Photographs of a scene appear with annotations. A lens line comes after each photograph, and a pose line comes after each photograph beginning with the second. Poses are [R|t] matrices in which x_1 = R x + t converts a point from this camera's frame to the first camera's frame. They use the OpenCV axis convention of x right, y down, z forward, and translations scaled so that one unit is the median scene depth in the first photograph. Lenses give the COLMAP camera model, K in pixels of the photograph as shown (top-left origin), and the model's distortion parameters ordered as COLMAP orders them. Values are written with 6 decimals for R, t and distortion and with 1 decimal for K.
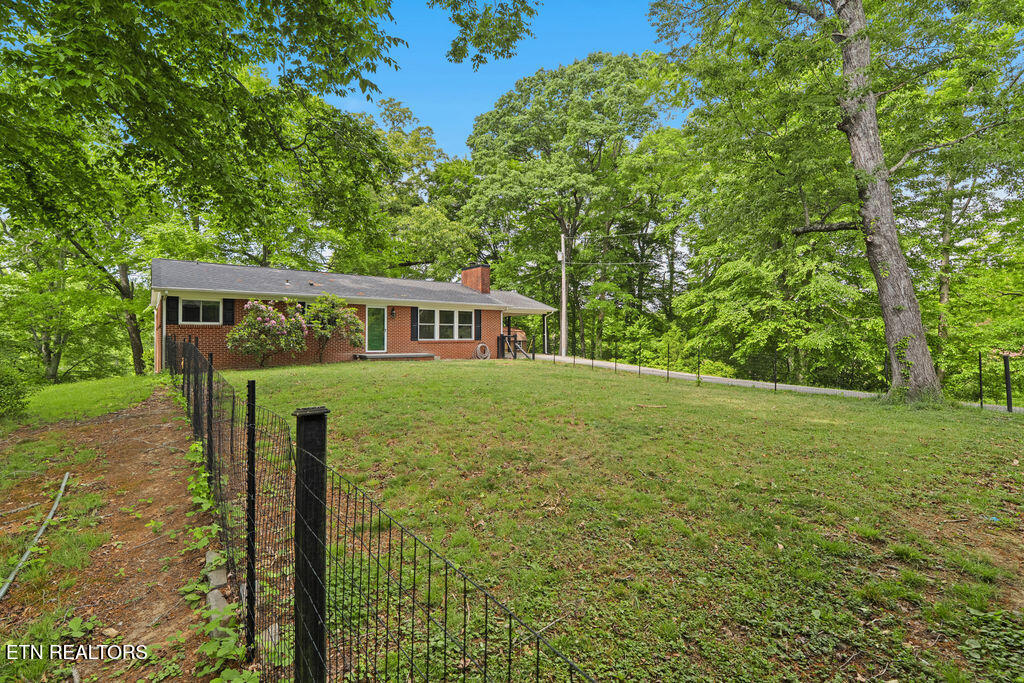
lens RADIAL K [[467.0, 0, 506.7], [0, 467.0, 346.0], [0, 0, 1]] dist [-0.000551, 0.000619]
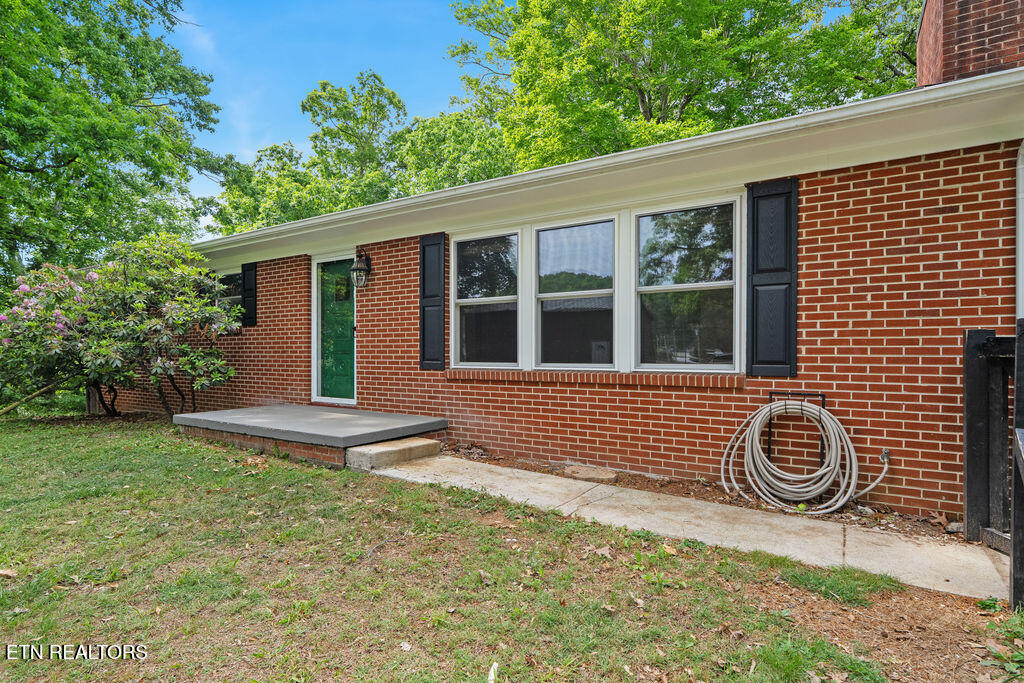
lens RADIAL K [[522.0, 0, 511.5], [0, 522.0, 353.7], [0, 0, 1]] dist [-0.000590, -0.000210]
pose [[0.345757, -0.000532, -0.938324, 0.081887], [-0.019788, 0.999773, -0.007858, -0.018168], [0.938115, 0.021285, 0.345669, 0.943965]]
